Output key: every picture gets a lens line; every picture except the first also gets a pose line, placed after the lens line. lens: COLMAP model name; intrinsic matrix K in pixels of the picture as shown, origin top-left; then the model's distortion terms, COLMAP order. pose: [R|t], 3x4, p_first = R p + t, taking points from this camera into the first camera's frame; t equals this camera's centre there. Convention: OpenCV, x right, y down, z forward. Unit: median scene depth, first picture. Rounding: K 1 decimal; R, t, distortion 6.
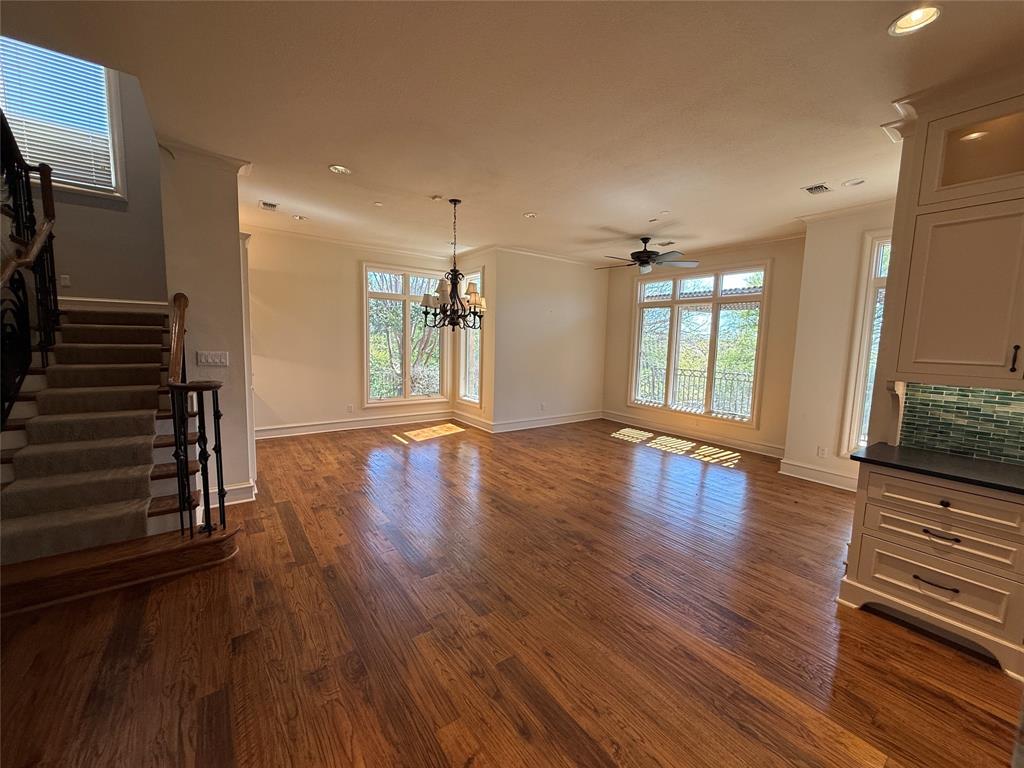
lens RADIAL K [[408.1, 0, 511.7], [0, 408.1, 387.4], [0, 0, 1]] dist [-0.001273, 0.000129]
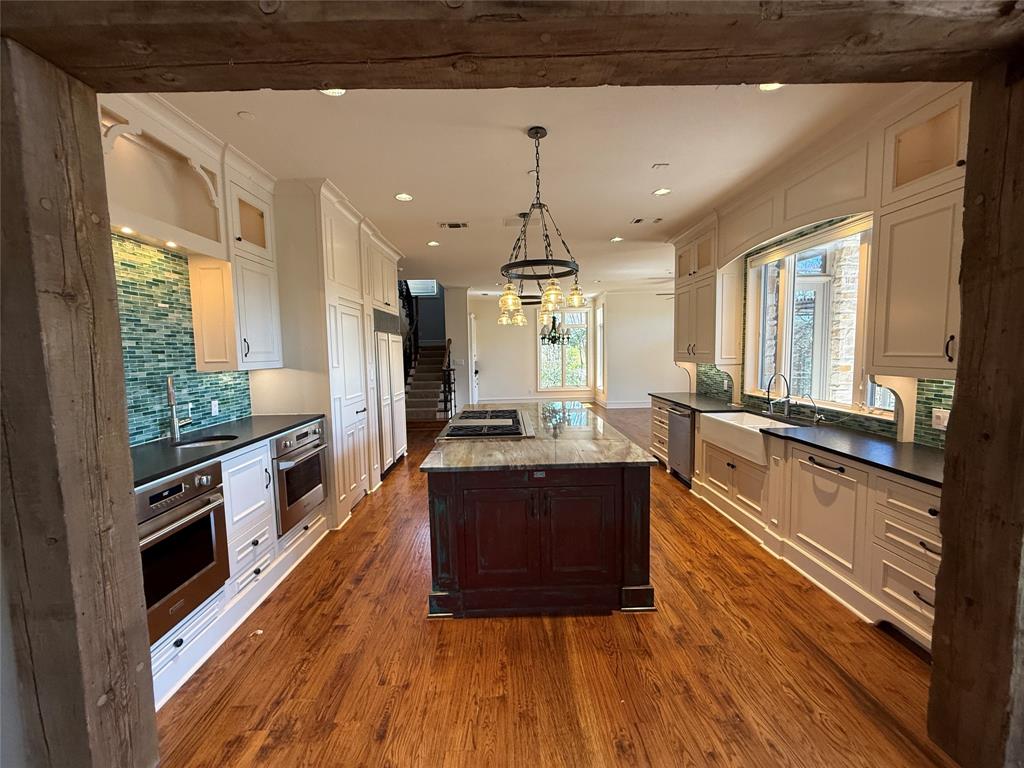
lens RADIAL K [[408.1, 0, 508.5], [0, 408.1, 384.3], [0, 0, 1]] dist [-0.001273, 0.000129]
pose [[0.815336, 0.005088, -0.578966, 1.142481], [-0.025519, 0.999305, -0.027155, 0.146296], [0.578426, 0.036915, 0.814899, -1.032726]]
